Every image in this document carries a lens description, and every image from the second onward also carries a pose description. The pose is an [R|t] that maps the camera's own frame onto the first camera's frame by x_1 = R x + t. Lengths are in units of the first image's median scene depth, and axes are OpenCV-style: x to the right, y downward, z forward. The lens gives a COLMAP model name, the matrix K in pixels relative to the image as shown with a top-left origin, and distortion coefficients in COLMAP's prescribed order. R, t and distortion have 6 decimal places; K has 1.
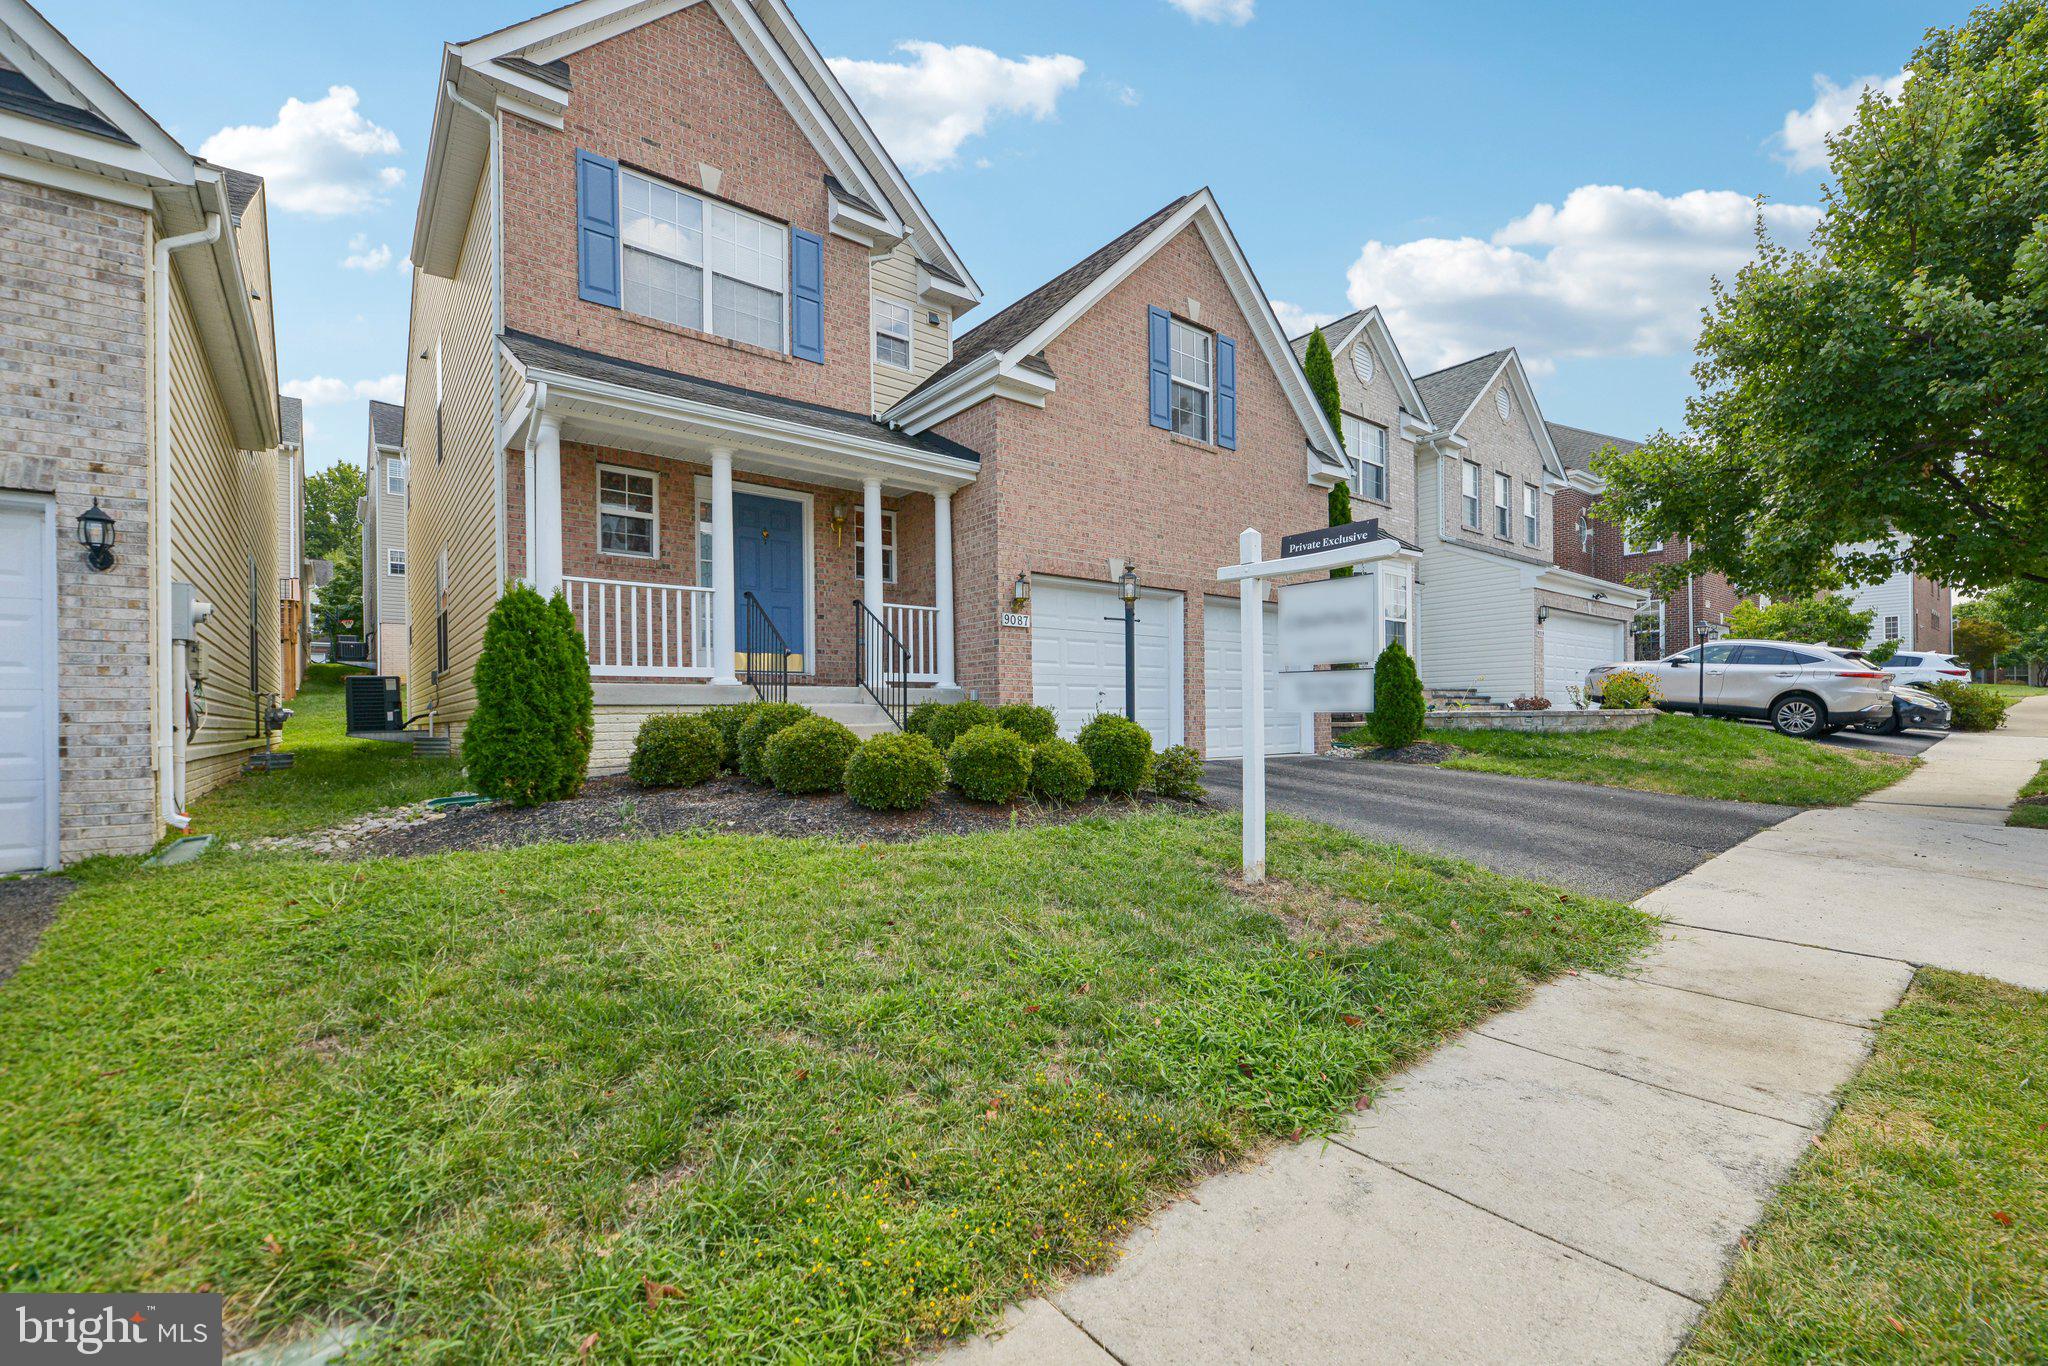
lens RADIAL K [[854.1, 0, 1028.6], [0, 854.1, 716.5], [0, 0, 1]] dist [-0.001137, -0.000574]
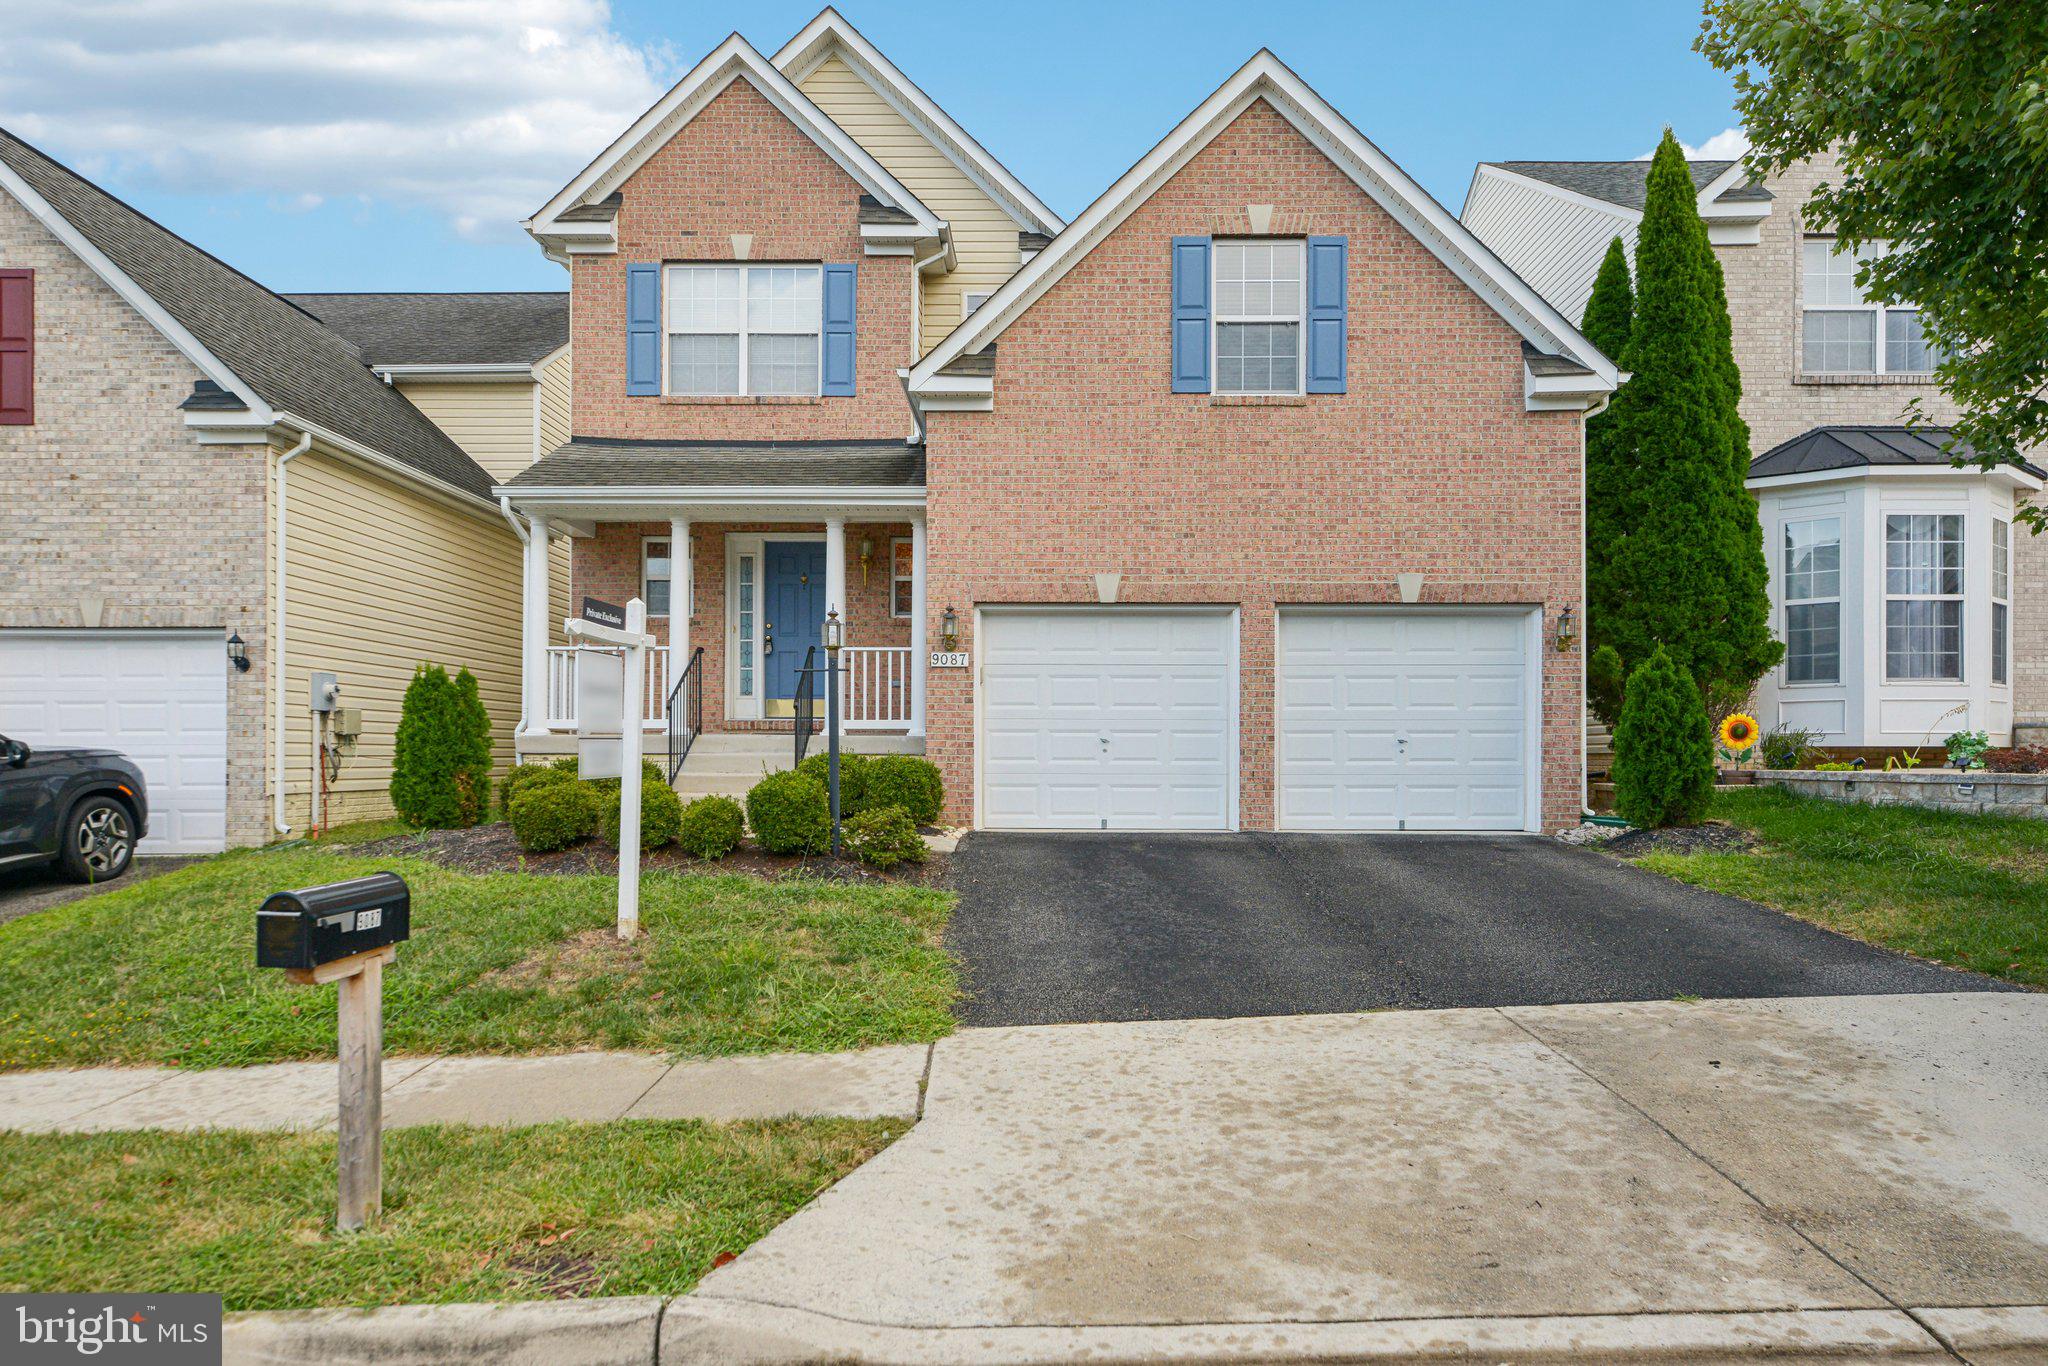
lens RADIAL K [[1186.9, 0, 1024.3], [0, 1186.9, 746.0], [0, 0, 1]] dist [0.007423, 0.000610]
pose [[0.775295, 0.007455, -0.631556, 0.874009], [-0.009409, 0.999956, 0.000254, -0.025965], [0.631530, 0.005746, 0.775330, 0.103478]]
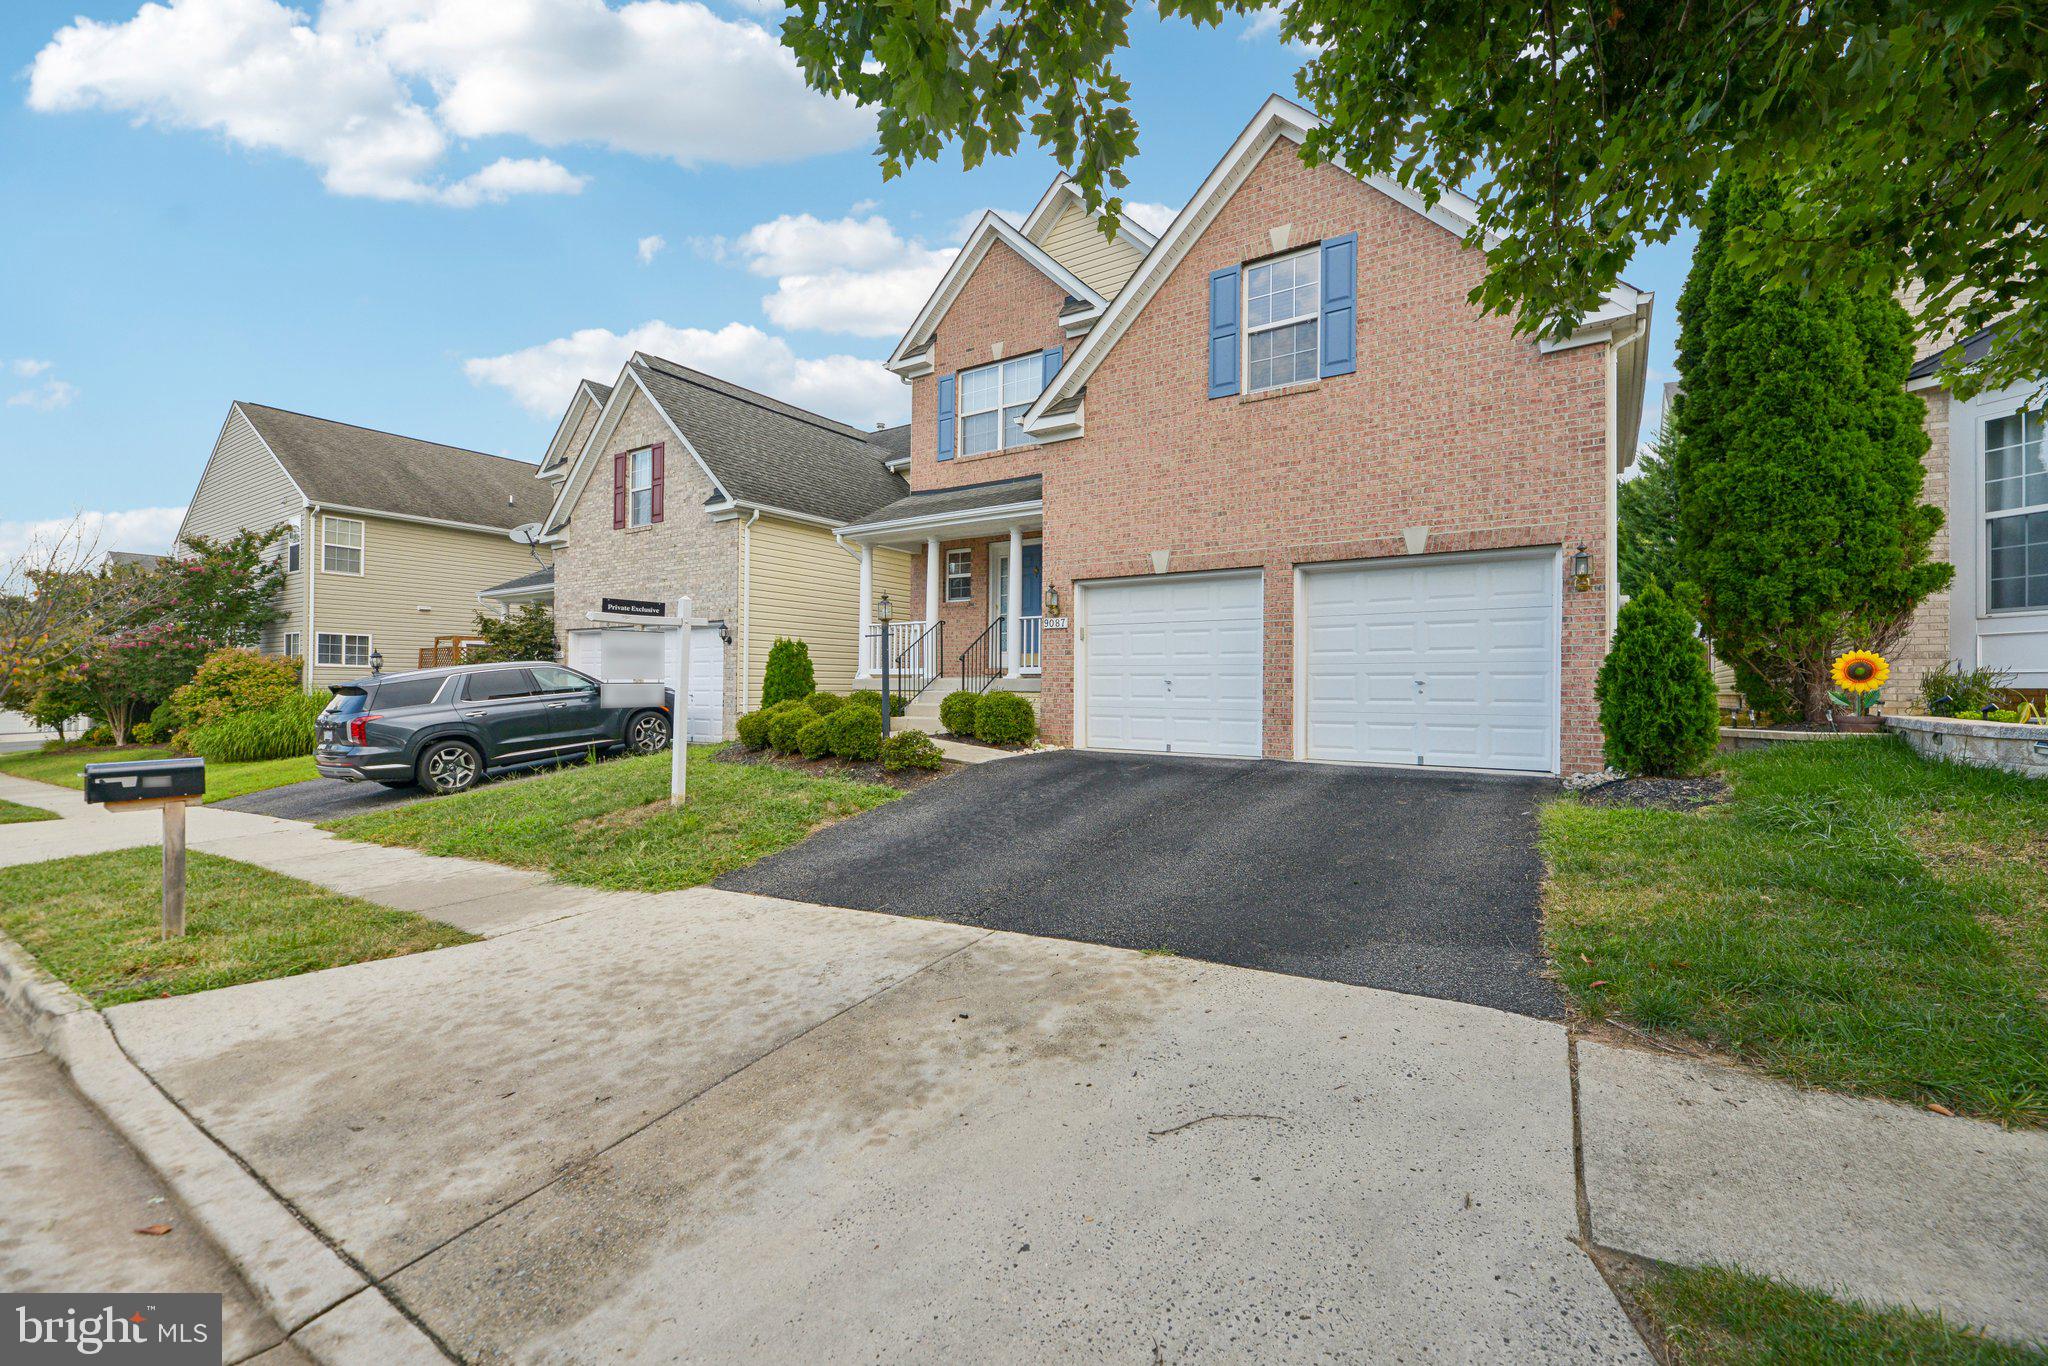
lens RADIAL K [[814.6, 0, 1059.5], [0, 814.6, 675.9], [0, 0, 1]] dist [0.009376, -0.007431]
pose [[0.334578, -0.000320, -0.942368, 1.143383], [-0.008424, 0.999959, -0.003330, -0.036122], [0.942331, 0.009052, 0.334561, 0.659076]]
